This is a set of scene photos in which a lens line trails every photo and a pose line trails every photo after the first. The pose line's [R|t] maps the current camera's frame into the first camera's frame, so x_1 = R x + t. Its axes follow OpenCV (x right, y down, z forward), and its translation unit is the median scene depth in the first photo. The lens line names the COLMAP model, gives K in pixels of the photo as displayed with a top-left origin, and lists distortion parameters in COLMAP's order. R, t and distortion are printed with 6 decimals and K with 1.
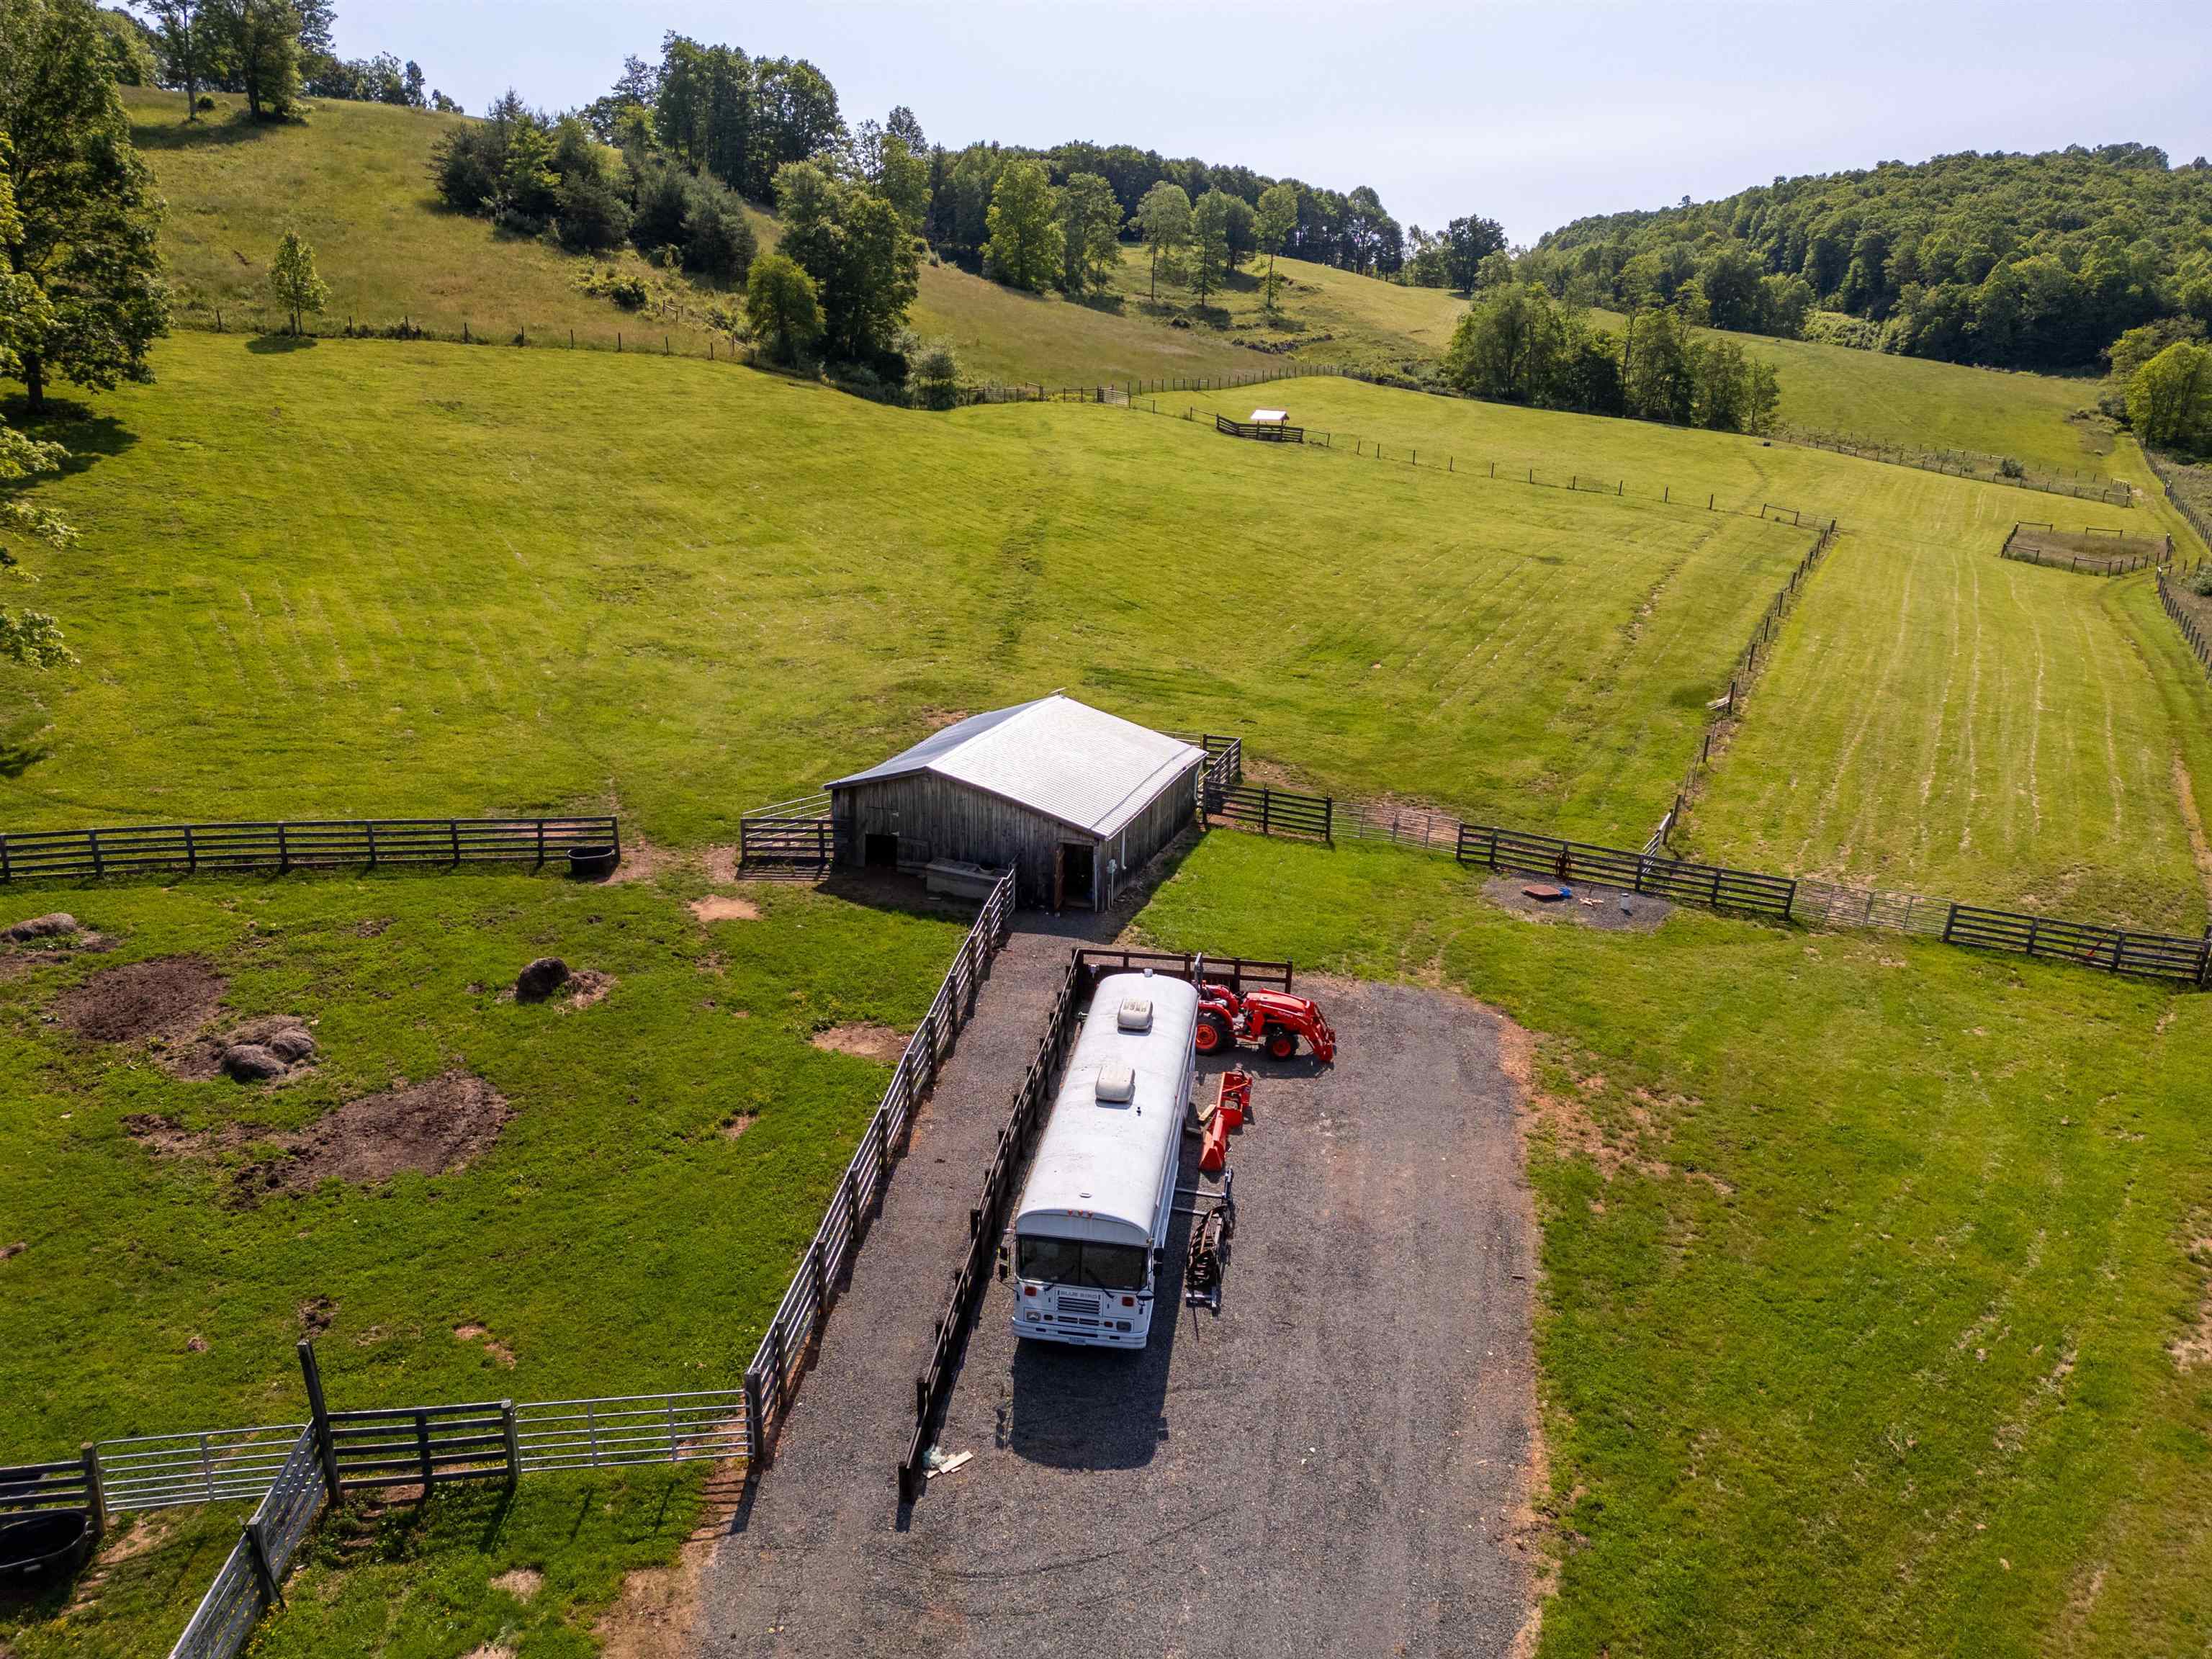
lens RADIAL K [[1546.4, 0, 1101.9], [0, 1546.4, 827.4], [0, 0, 1]] dist [0.077461, -0.071016]
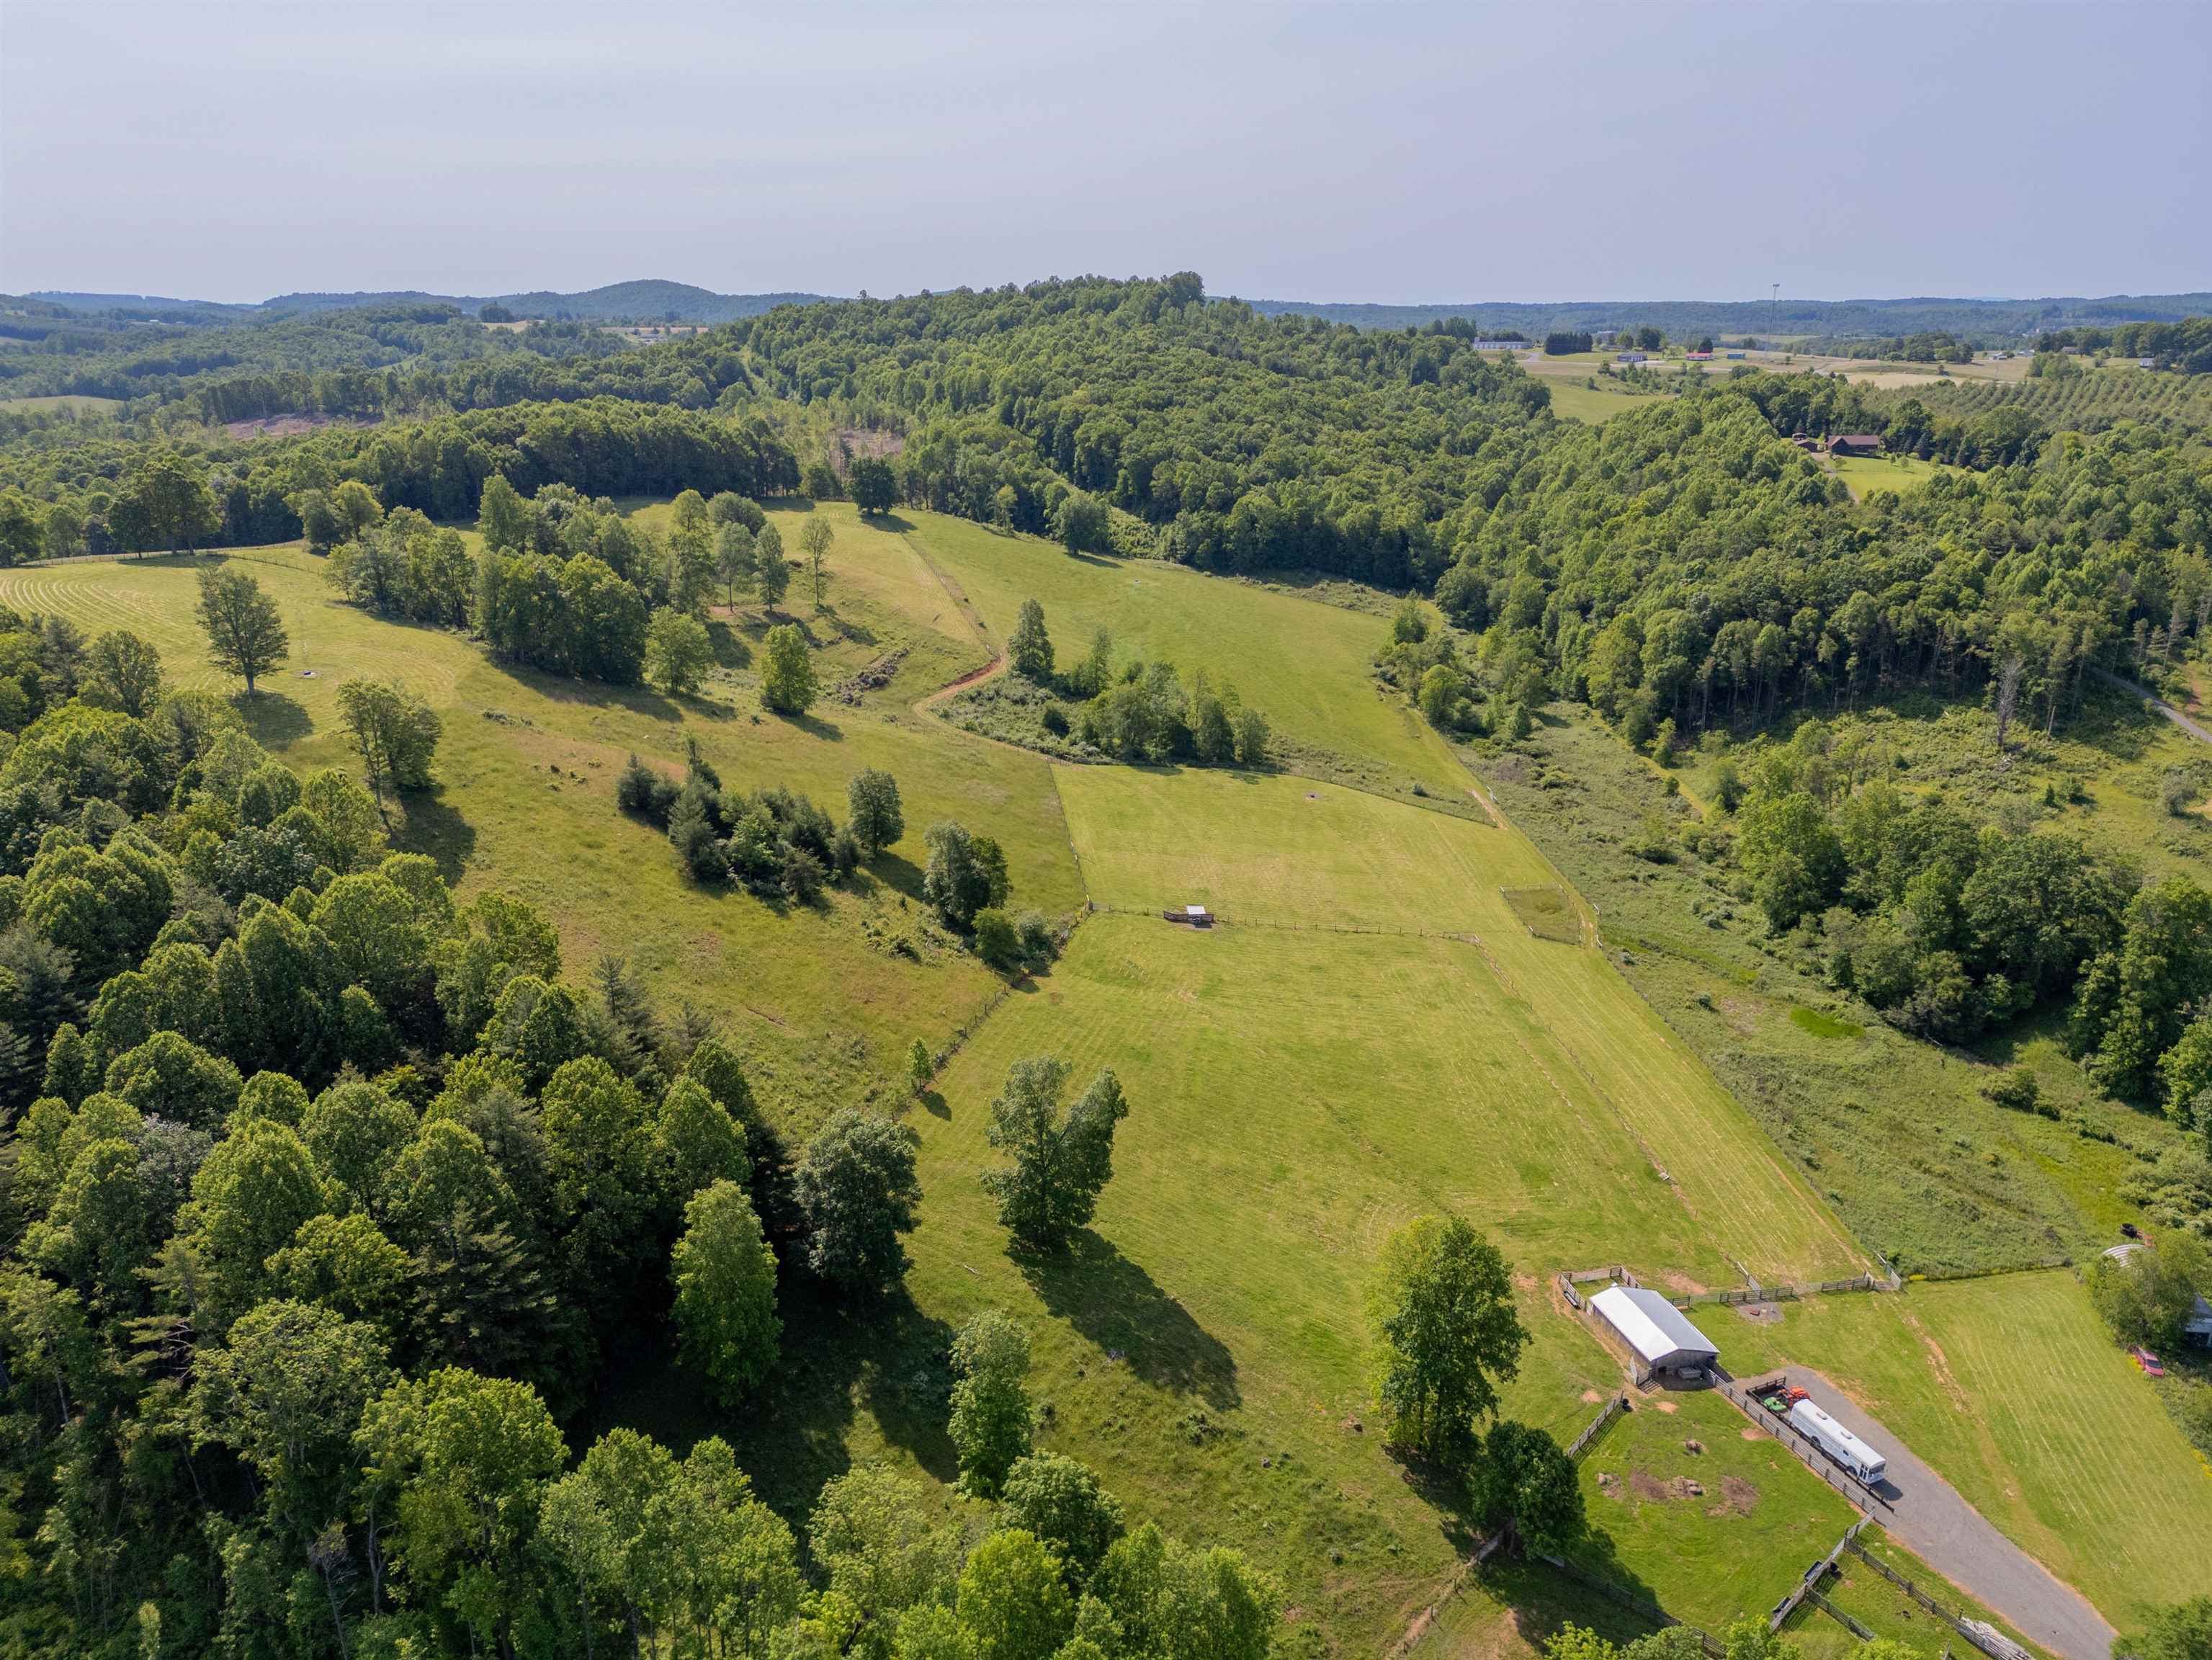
lens RADIAL K [[1549.3, 0, 1102.0], [0, 1549.3, 824.2], [0, 0, 1]] dist [0.072569, -0.062978]
pose [[0.837003, -0.187195, 0.514183, -1.074251], [0.162479, 0.982307, 0.093133, -0.669029], [-0.522519, 0.005592, 0.852609, -0.555387]]
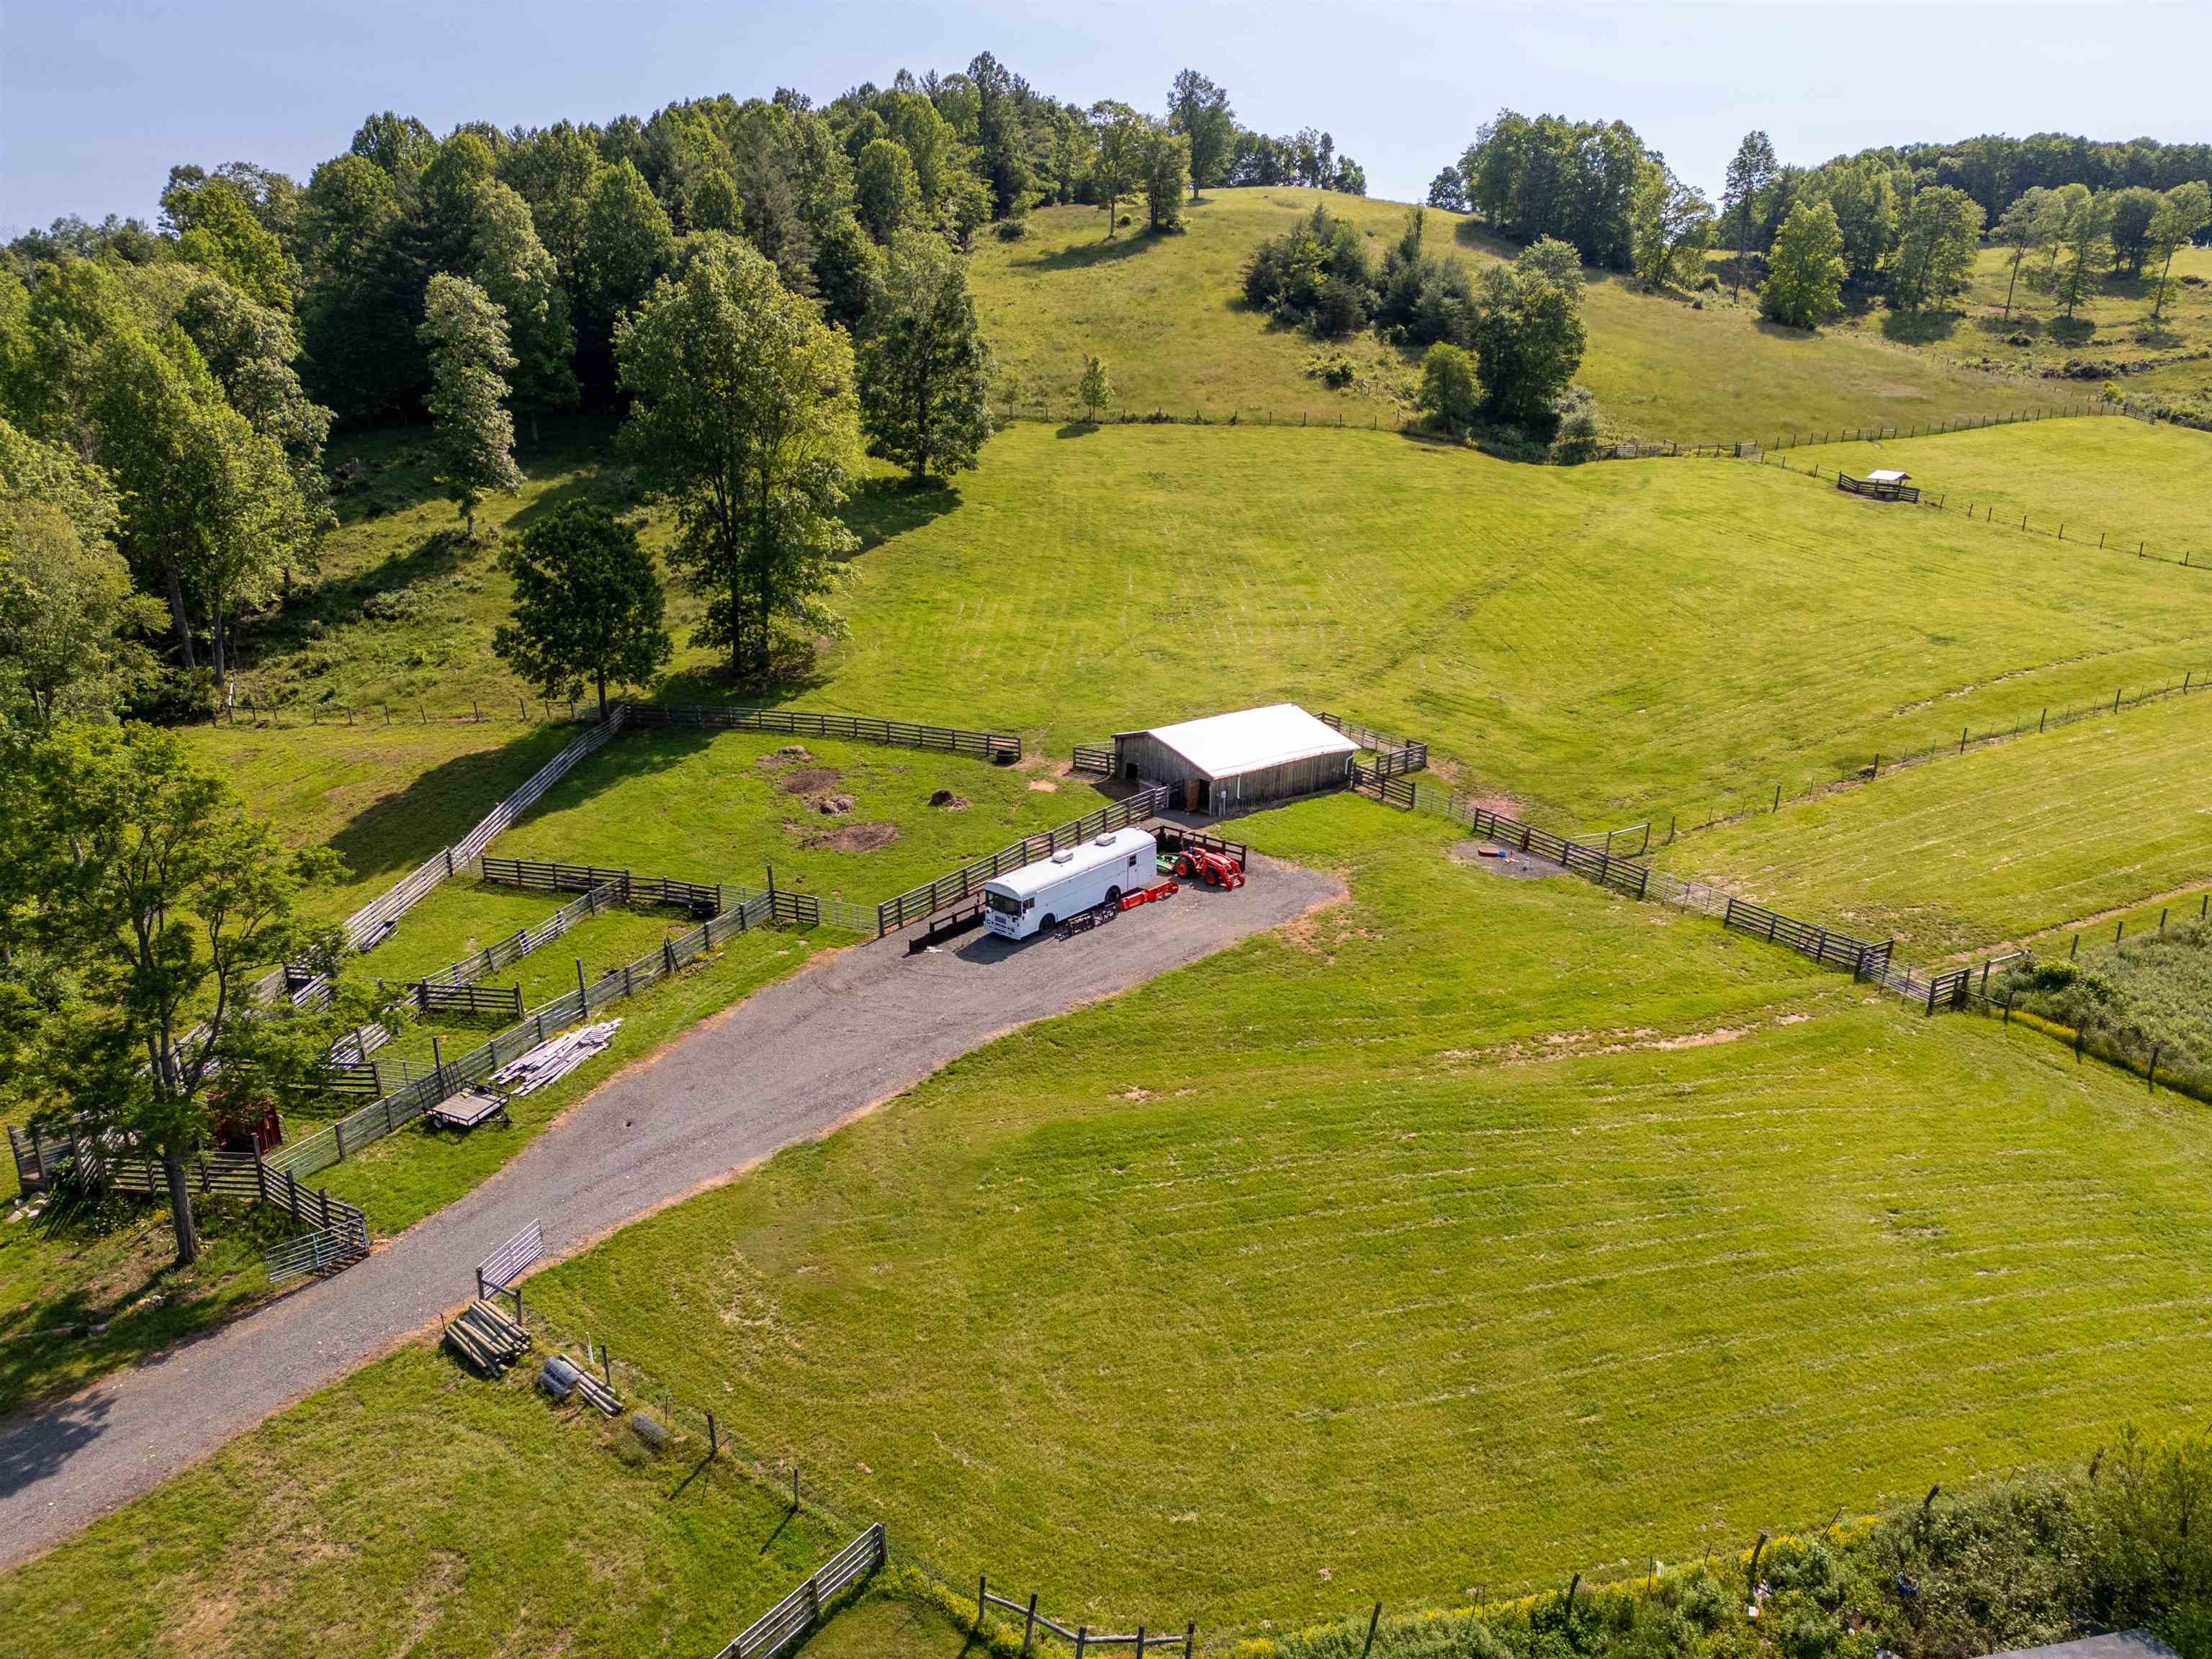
lens RADIAL K [[1547.4, 0, 1101.0], [0, 1547.4, 831.2], [0, 0, 1]] dist [0.071751, -0.066303]
pose [[0.843565, 0.151338, -0.515263, 0.302280], [-0.143929, 0.988082, 0.054576, -0.004077], [0.517381, 0.028123, 0.855293, -0.247514]]
